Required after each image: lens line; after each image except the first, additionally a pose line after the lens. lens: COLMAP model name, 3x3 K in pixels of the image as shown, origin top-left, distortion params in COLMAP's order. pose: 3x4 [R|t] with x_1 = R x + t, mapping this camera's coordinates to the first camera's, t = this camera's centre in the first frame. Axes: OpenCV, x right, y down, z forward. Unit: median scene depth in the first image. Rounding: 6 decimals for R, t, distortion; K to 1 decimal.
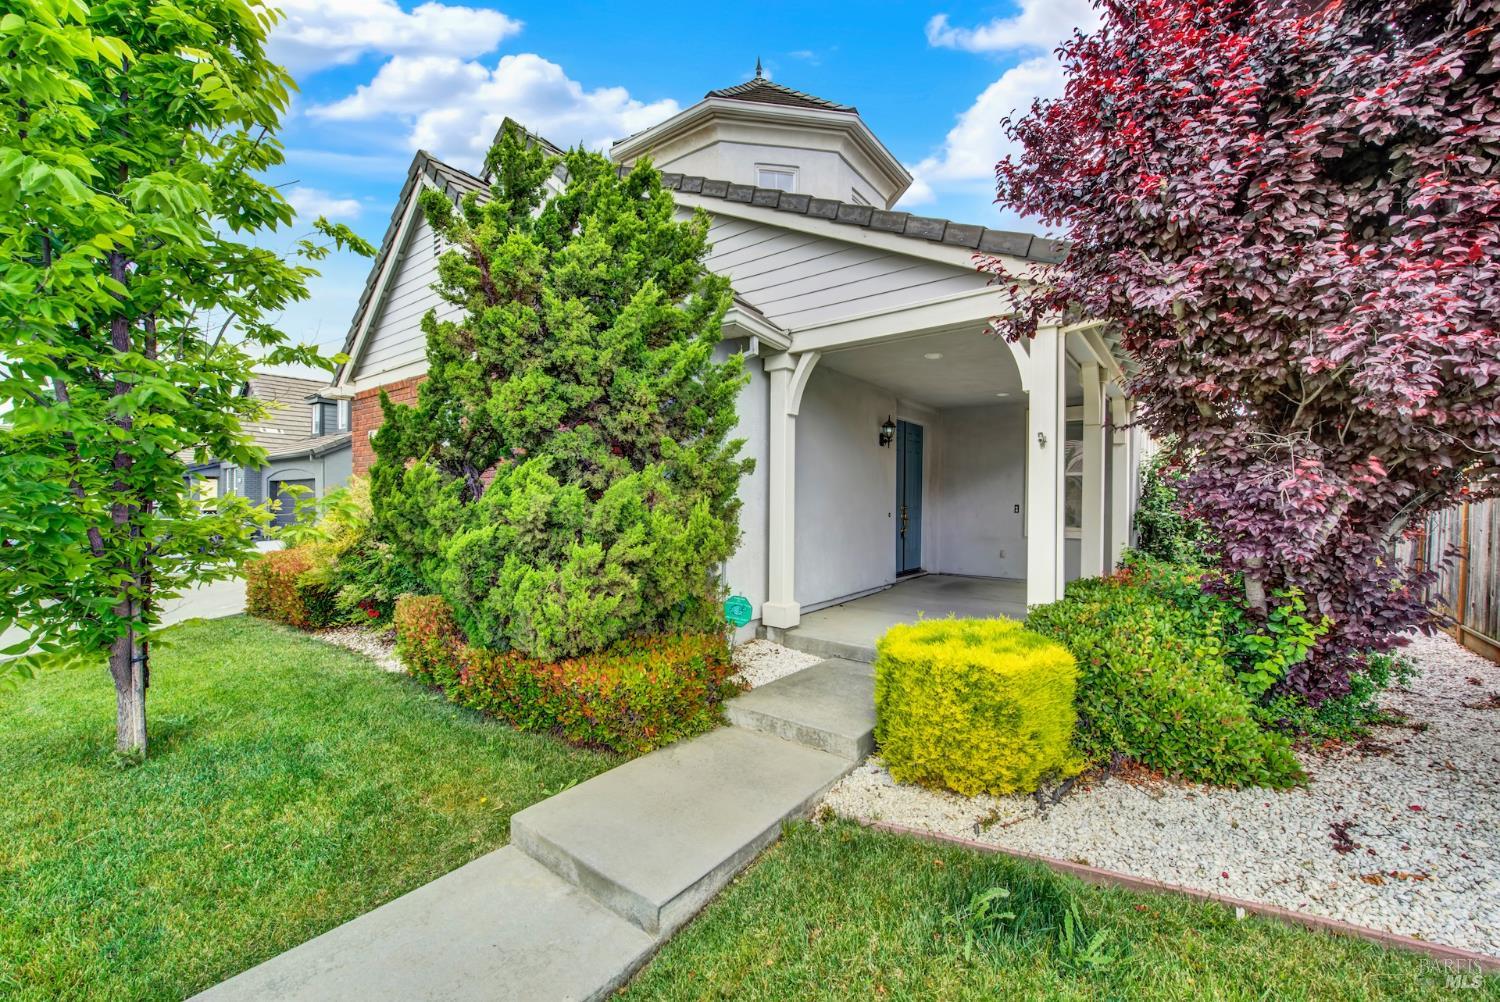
lens RADIAL K [[612.9, 0, 746.1], [0, 612.9, 509.4], [0, 0, 1]] dist [-0.001361, -0.003013]
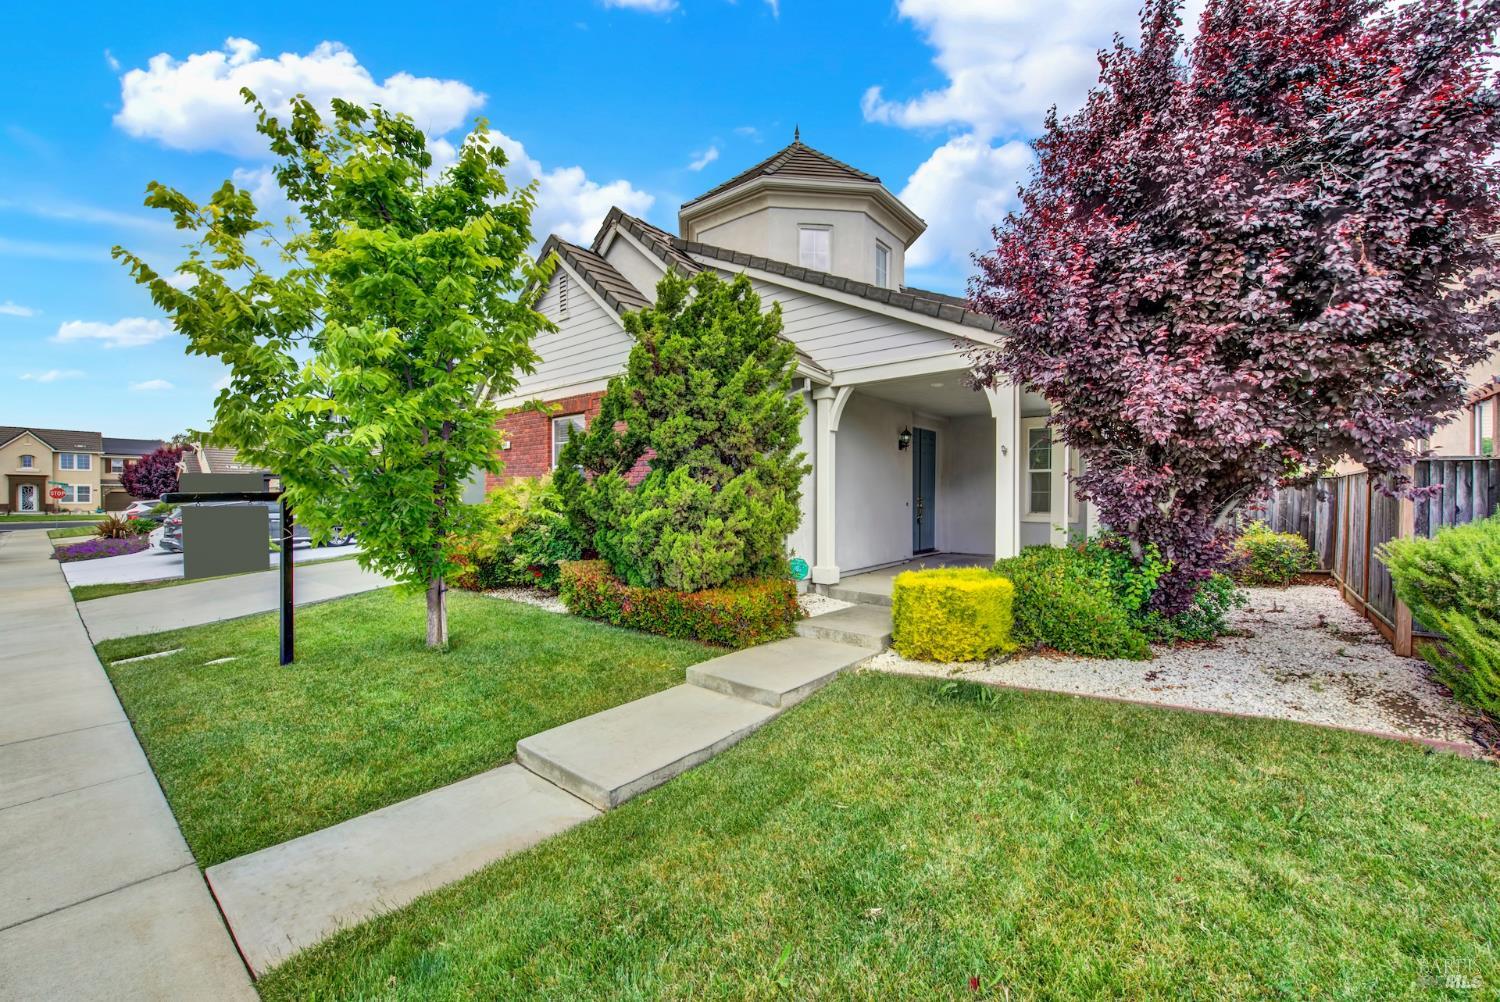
lens RADIAL K [[612.9, 0, 746.1], [0, 612.9, 509.4], [0, 0, 1]] dist [-0.001361, -0.003013]
pose [[0.999176, -0.006457, -0.040071, -0.105047], [0.006740, 0.999953, 0.006920, 0.018952], [0.040024, -0.007185, 0.999173, -0.613419]]
